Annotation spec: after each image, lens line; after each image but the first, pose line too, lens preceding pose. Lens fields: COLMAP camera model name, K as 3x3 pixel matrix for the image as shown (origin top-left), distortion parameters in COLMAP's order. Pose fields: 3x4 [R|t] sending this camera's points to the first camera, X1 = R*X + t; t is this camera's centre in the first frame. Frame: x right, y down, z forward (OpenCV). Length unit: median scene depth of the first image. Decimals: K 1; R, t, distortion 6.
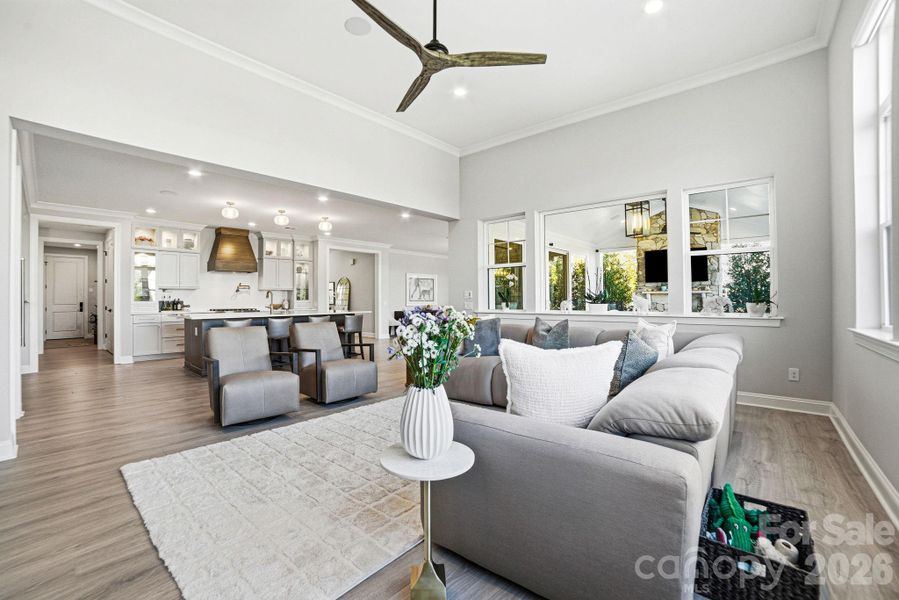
lens RADIAL K [[376.1, 0, 447.0], [0, 376.1, 297.9], [0, 0, 1]] dist [-0.104597, 0.035858]
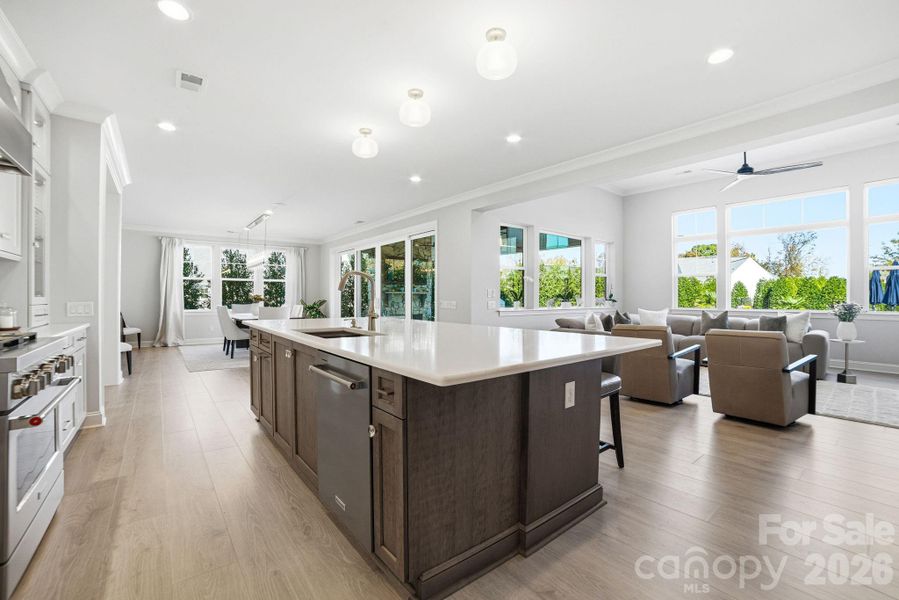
lens RADIAL K [[375.8, 0, 449.5], [0, 375.8, 300.0], [0, 0, 1]] dist [-0.042608, 0.003845]
pose [[0.178835, 0.000743, 0.983879, -0.660512], [-0.006331, 0.999980, 0.000395, 0.006505], [-0.983859, -0.006300, 0.178836, 0.666892]]
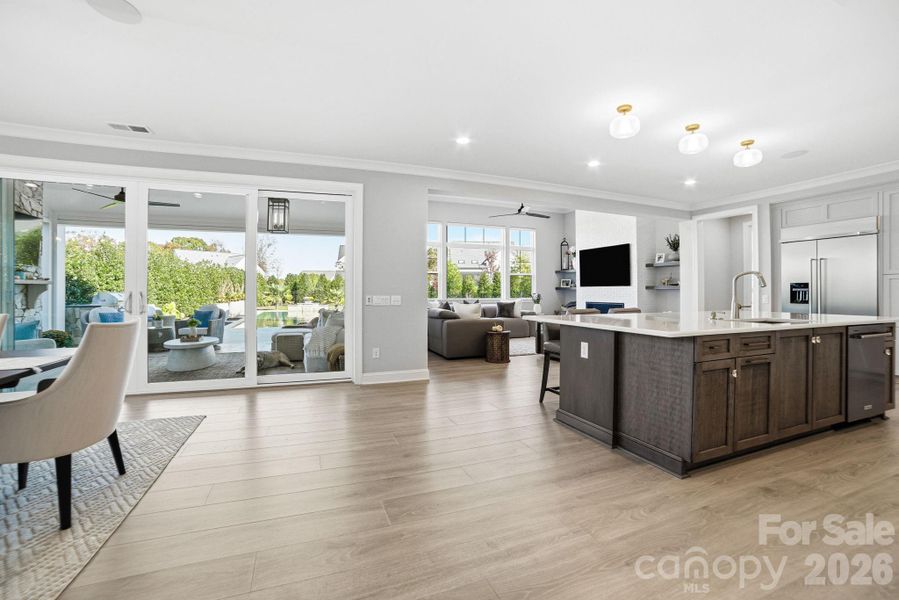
lens RADIAL K [[380.8, 0, 452.2], [0, 380.8, 290.5], [0, 0, 1]] dist [-0.104965, 0.037287]
pose [[-0.888724, 0.004605, 0.458419, -0.288642], [0.001734, 0.999976, -0.006683, 0.005456], [-0.458439, -0.005145, -0.888711, 1.222484]]
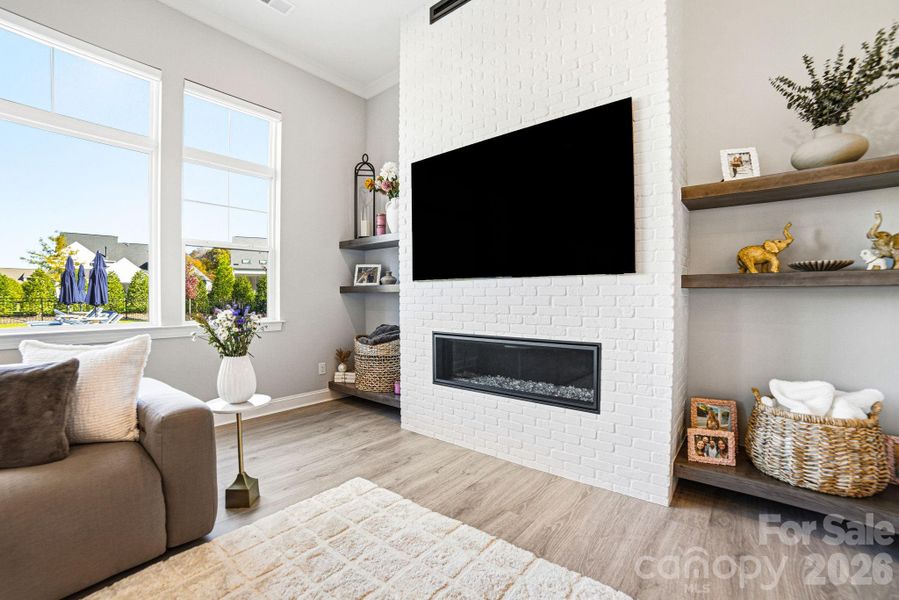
lens RADIAL K [[377.2, 0, 445.3], [0, 377.2, 303.7], [0, 0, 1]] dist [-0.101343, 0.035874]
pose [[-0.999894, 0.008208, -0.011988, -0.137917], [0.008020, 0.999846, 0.015618, 0.002283], [0.012114, 0.015520, -0.999806, 0.391379]]
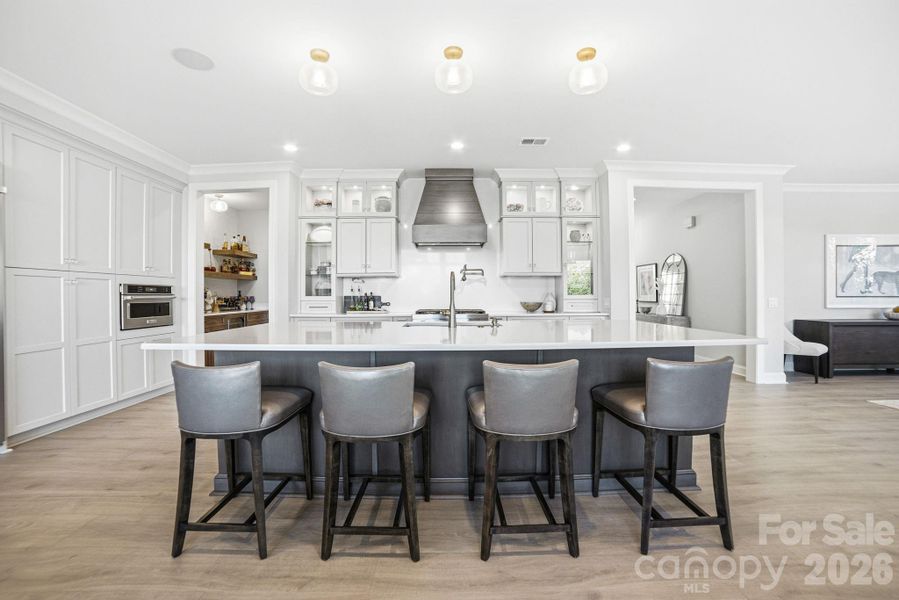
lens RADIAL K [[372.2, 0, 458.9], [0, 372.2, 298.3], [0, 0, 1]] dist [-0.091867, 0.034600]
pose [[0.678412, 0.008453, -0.734633, -0.141447], [0.002651, 0.999899, 0.013953, 0.003326], [0.734677, -0.011413, 0.678321, 0.577042]]
